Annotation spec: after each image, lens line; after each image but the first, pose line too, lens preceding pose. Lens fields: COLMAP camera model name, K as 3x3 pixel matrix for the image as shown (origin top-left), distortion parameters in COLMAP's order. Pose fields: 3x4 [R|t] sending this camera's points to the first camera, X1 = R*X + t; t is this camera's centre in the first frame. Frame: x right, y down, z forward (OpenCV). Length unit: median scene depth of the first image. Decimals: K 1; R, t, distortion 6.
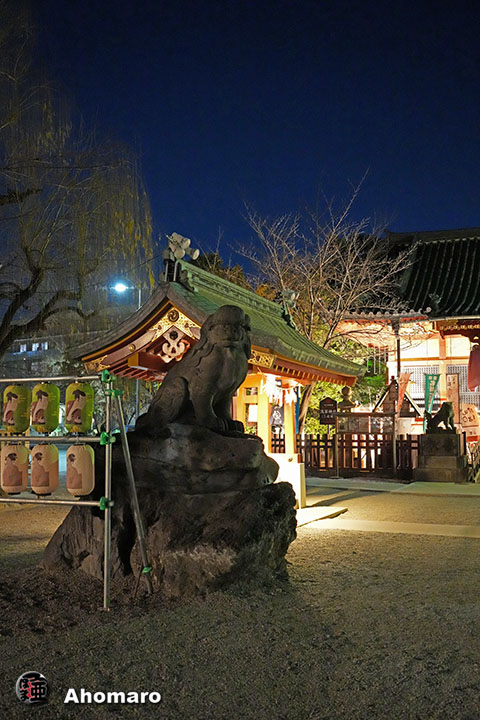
lens RADIAL K [[701.2, 0, 240.0], [0, 701.2, 360.0], [0, 0, 1]] dist [0.011233, 0.001942]
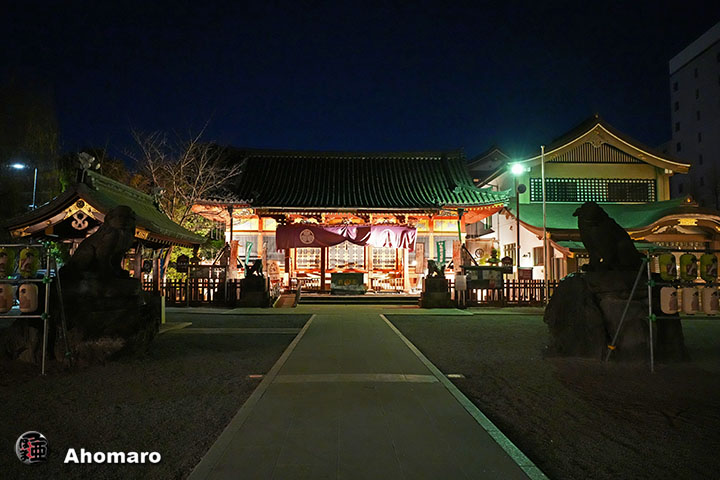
lens RADIAL K [[495.5, 0, 360.0], [0, 495.5, 240.0], [0, 0, 1]] dist [-0.008079, -0.000025]
pose [[0.894372, 0.033176, 0.446093, -0.011687], [-0.044792, 0.998876, 0.015517, -0.012441], [-0.445077, -0.033859, 0.894852, -0.132439]]
